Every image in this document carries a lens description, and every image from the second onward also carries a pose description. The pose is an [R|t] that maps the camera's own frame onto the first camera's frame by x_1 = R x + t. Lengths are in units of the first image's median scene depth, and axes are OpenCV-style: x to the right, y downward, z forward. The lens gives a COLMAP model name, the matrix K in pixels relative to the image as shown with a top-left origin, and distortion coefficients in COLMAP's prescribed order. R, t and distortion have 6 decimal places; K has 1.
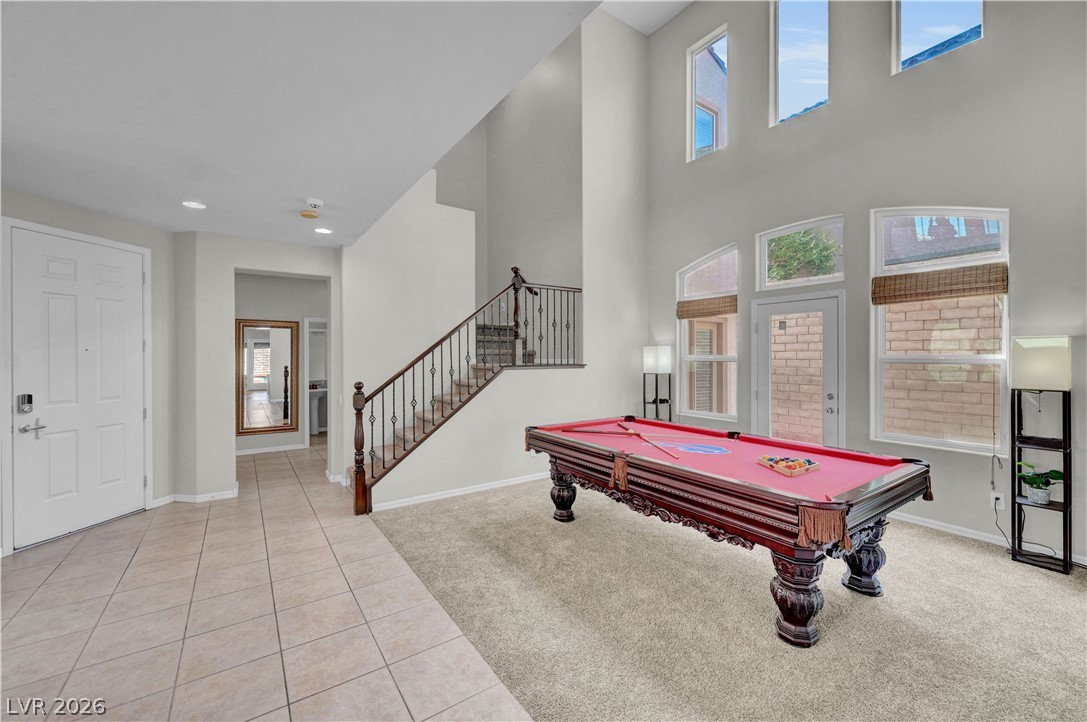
lens RADIAL K [[440.8, 0, 550.9], [0, 440.8, 354.8], [0, 0, 1]] dist [0.000885, 0.000093]
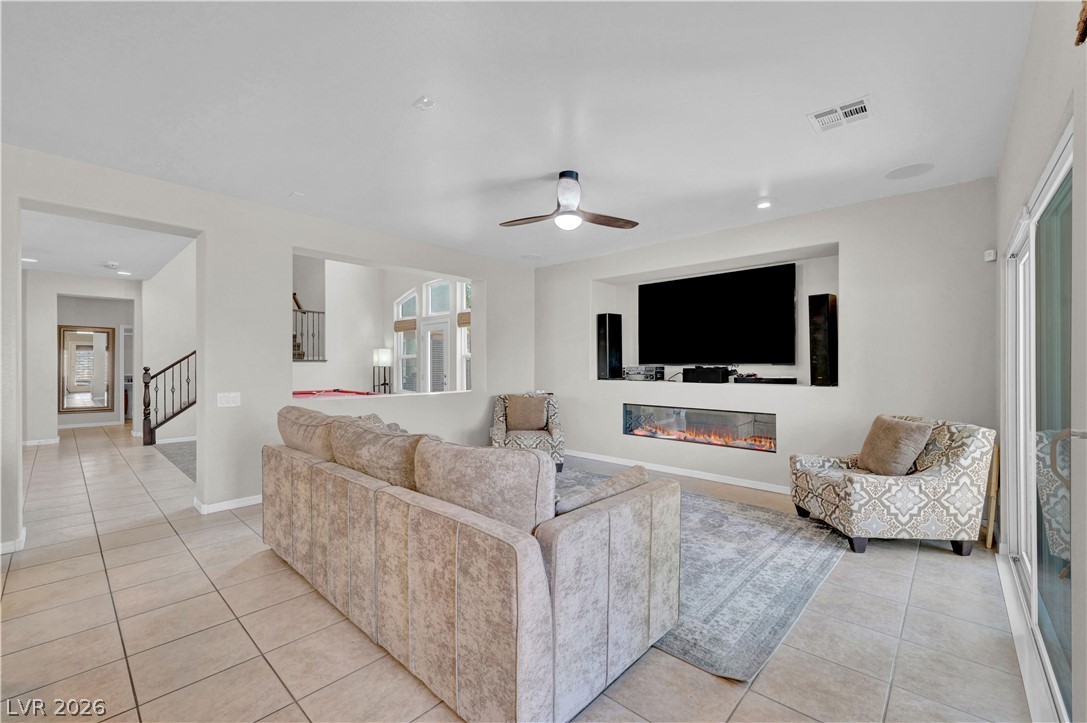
lens RADIAL K [[448.0, 0, 540.2], [0, 448.0, 363.4], [0, 0, 1]] dist [0.001463, 0.000213]
pose [[0.978842, 0.003992, 0.204578, 0.533001], [-0.003710, 0.999992, -0.001760, 0.036653], [-0.204583, 0.000964, 0.978849, -0.764547]]
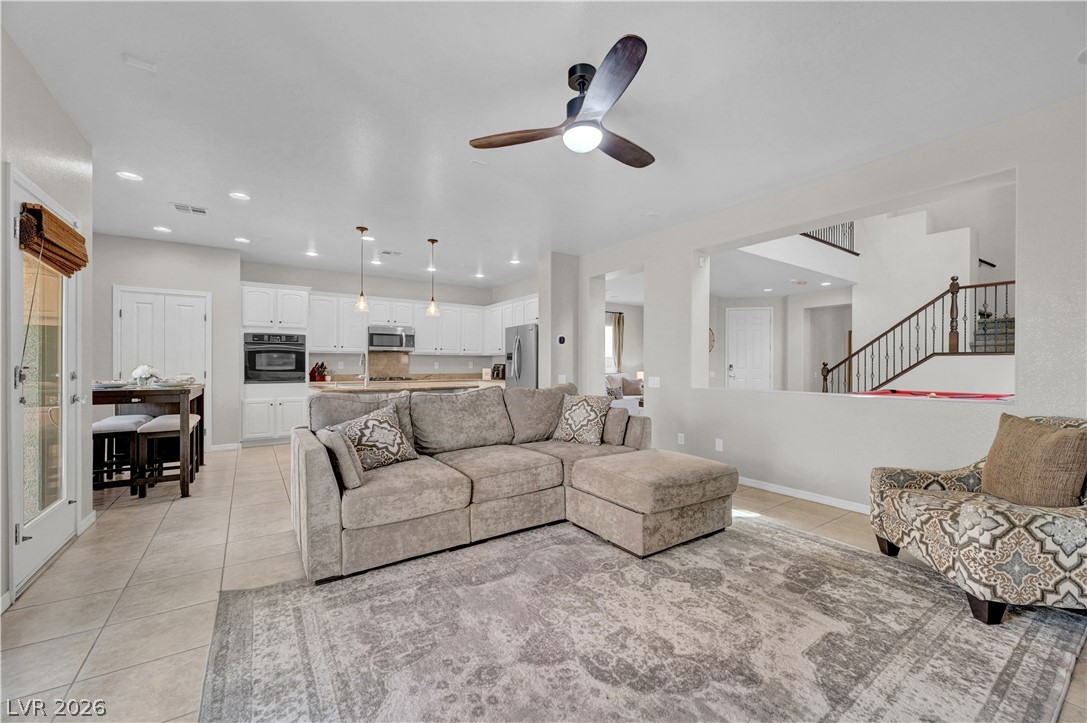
lens RADIAL K [[428.2, 0, 544.9], [0, 428.2, 365.9], [0, 0, 1]] dist [0.000076, -0.000126]
pose [[-0.006591, 0.002997, -0.999974, 1.140555], [0.000450, 0.999995, 0.002994, 0.057116], [0.999978, -0.000430, -0.006592, -0.172719]]
